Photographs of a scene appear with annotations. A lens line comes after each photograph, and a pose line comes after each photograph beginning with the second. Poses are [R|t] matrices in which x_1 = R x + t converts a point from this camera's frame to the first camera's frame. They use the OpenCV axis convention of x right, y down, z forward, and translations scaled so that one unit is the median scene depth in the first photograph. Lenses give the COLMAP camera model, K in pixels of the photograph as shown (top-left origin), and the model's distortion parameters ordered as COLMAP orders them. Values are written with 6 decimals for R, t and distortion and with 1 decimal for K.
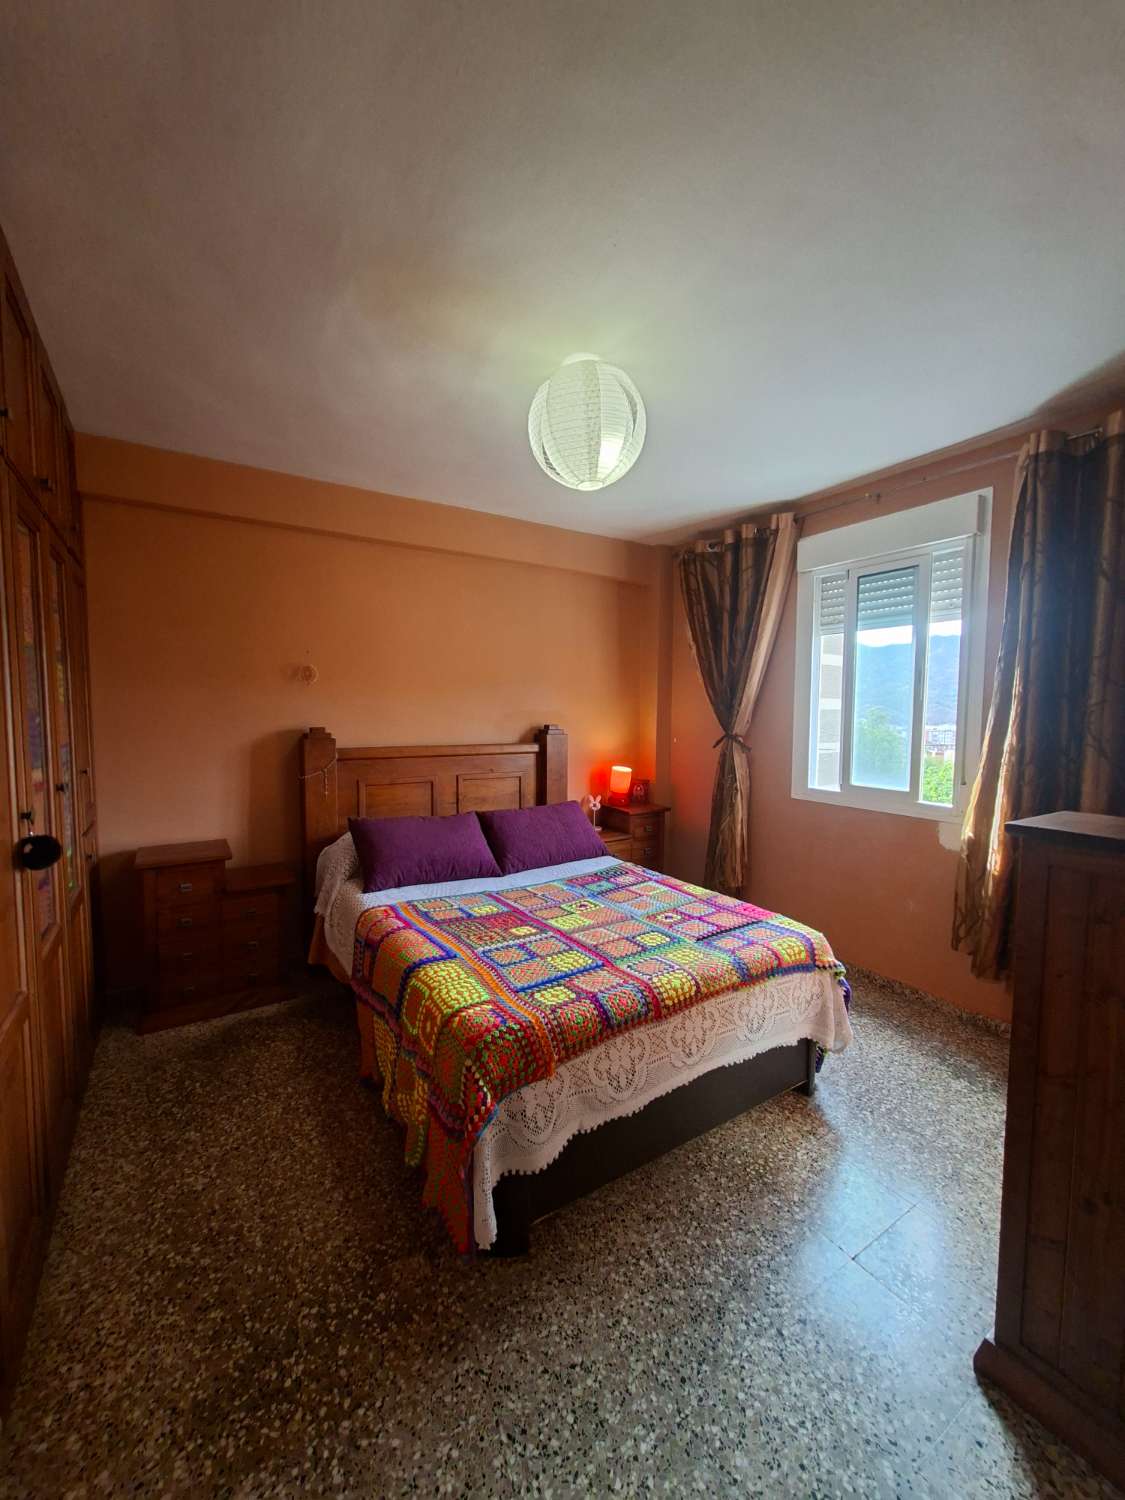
lens RADIAL K [[591.1, 0, 556.0], [0, 591.1, 742.1], [0, 0, 1]] dist [-0.003703, -0.000610]
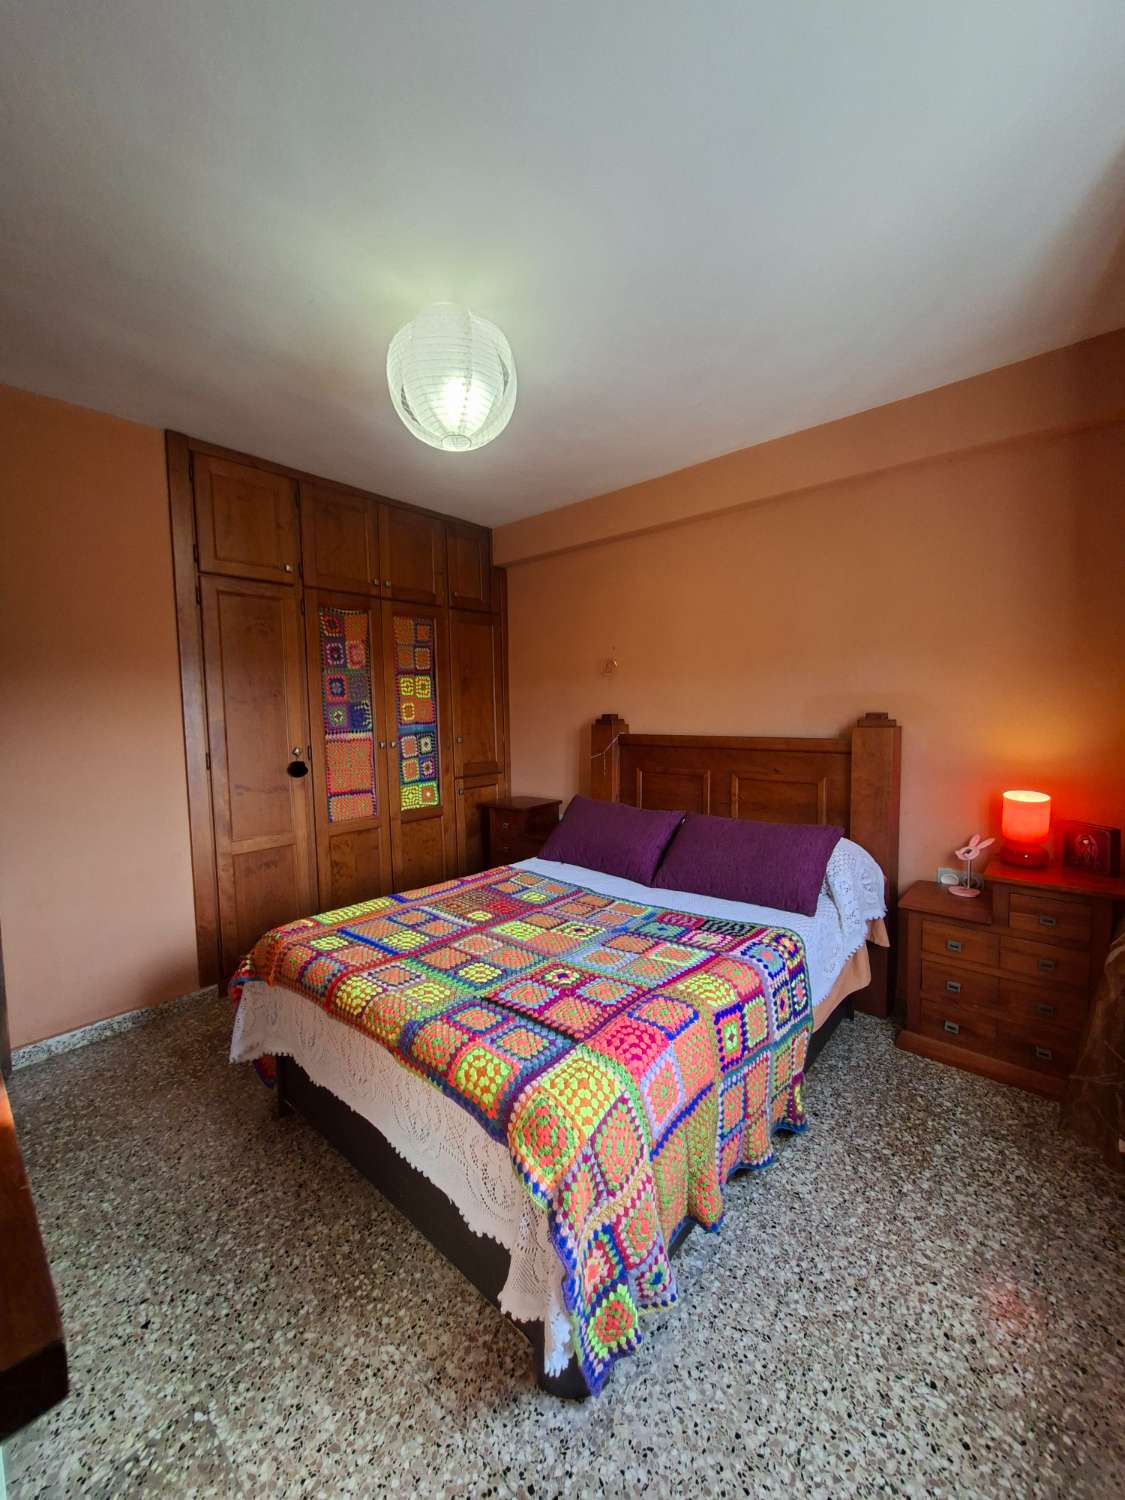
lens RADIAL K [[591.1, 0, 560.3], [0, 591.1, 743.4], [0, 0, 1]] dist [-0.003703, -0.000610]
pose [[0.275688, 0.043622, -0.960257, 0.941564], [-0.034382, 0.998778, 0.035501, -0.010194], [0.960632, 0.023228, 0.276851, 0.865075]]
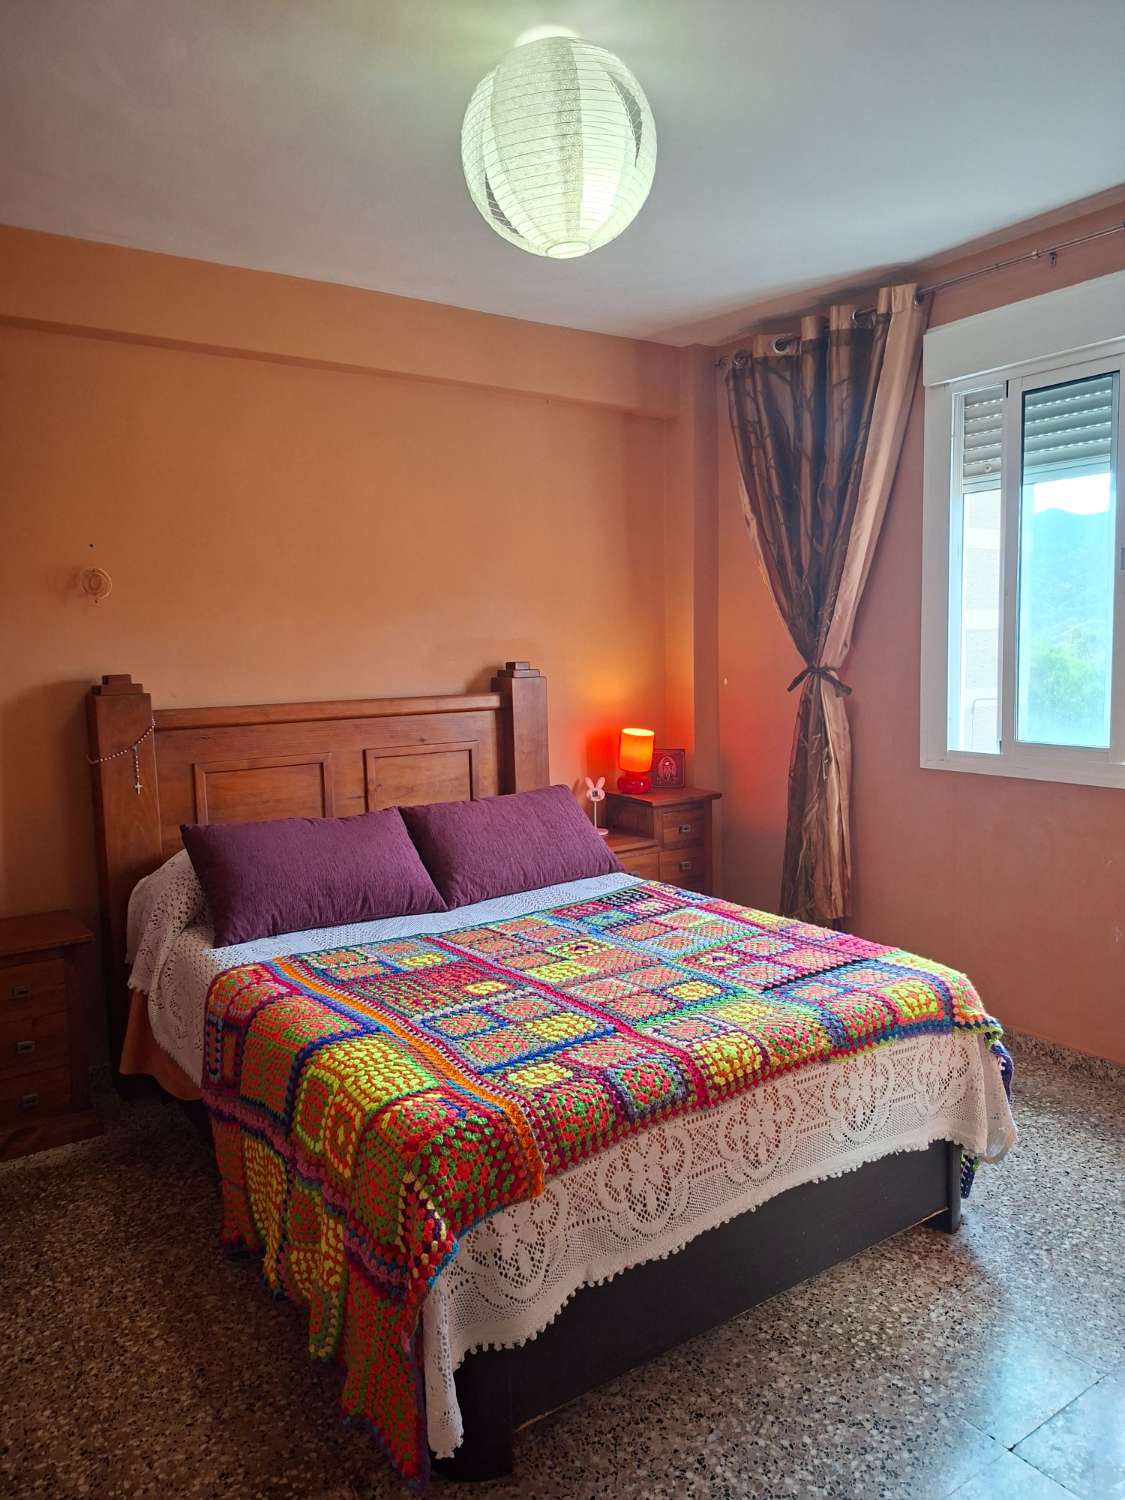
lens RADIAL K [[1037.9, 0, 568.8], [0, 1037.9, 741.7], [0, 0, 1]] dist [0.084295, -0.088164]
pose [[0.998575, -0.035885, 0.039496, -0.002280], [0.034306, 0.998612, 0.039953, 0.021115], [-0.040875, -0.038541, 0.998421, -0.086510]]
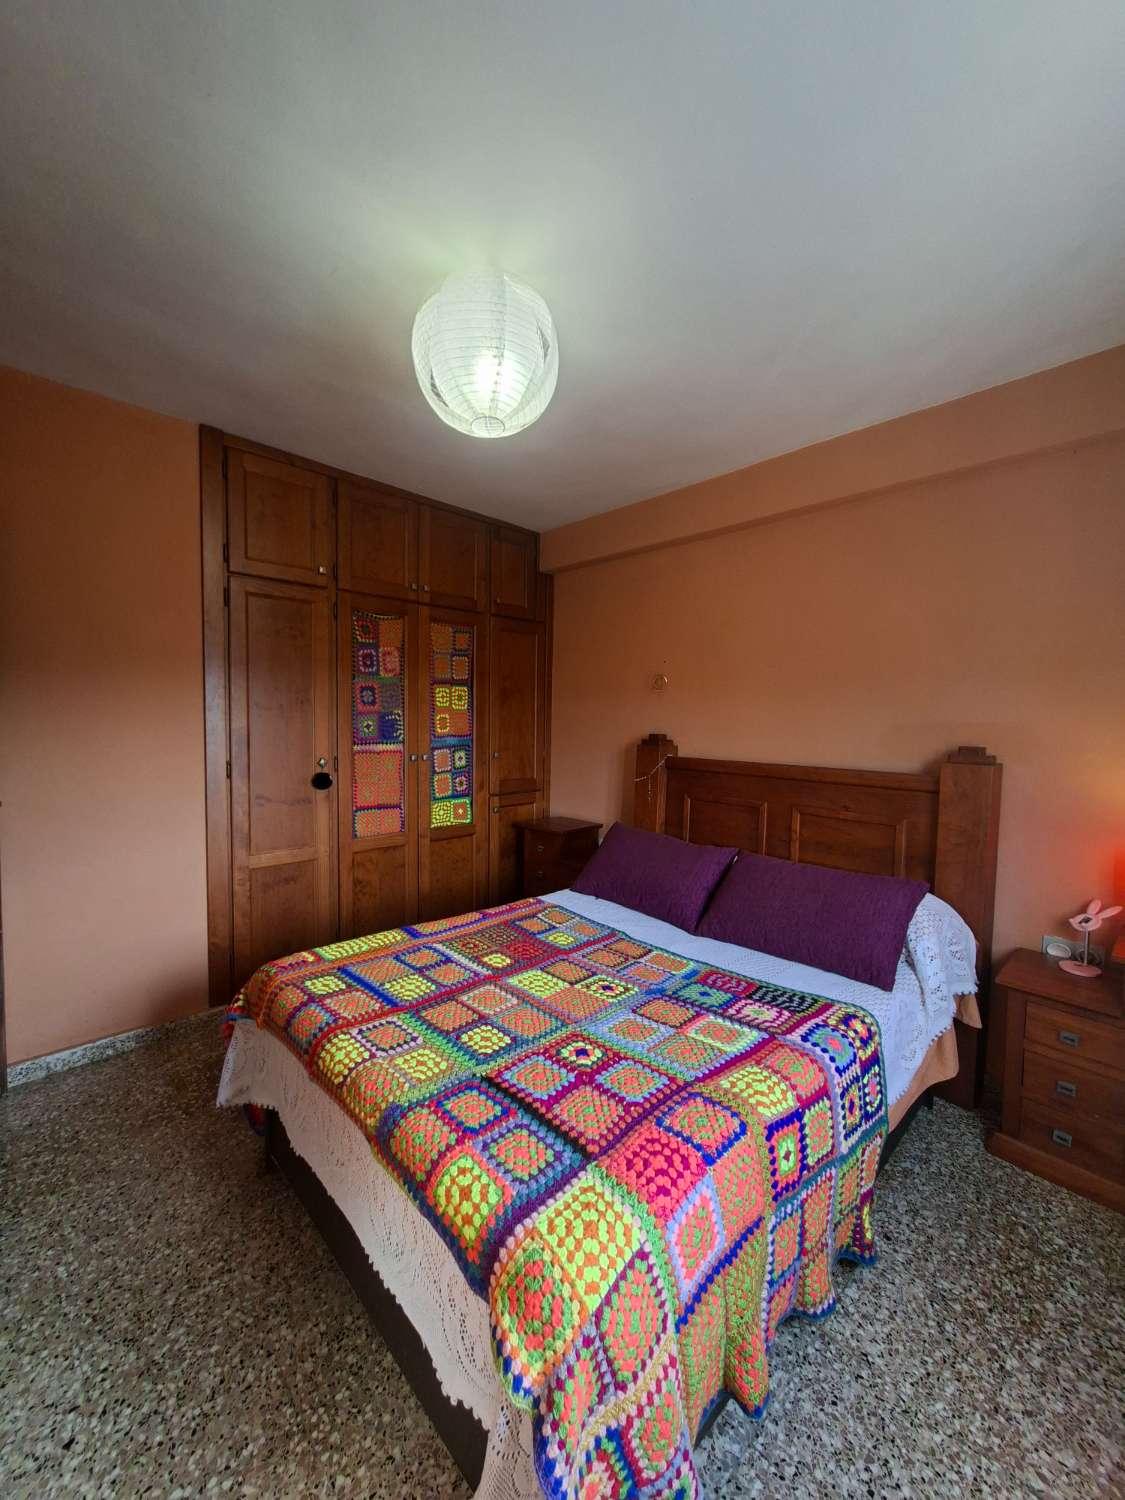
lens RADIAL K [[591.1, 0, 560.1], [0, 591.1, 742.8], [0, 0, 1]] dist [-0.003703, -0.000610]
pose [[0.189665, 0.035052, -0.981223, 0.831293], [-0.070984, 0.997237, 0.021903, -0.030459], [0.979280, 0.065497, 0.191629, 0.919909]]
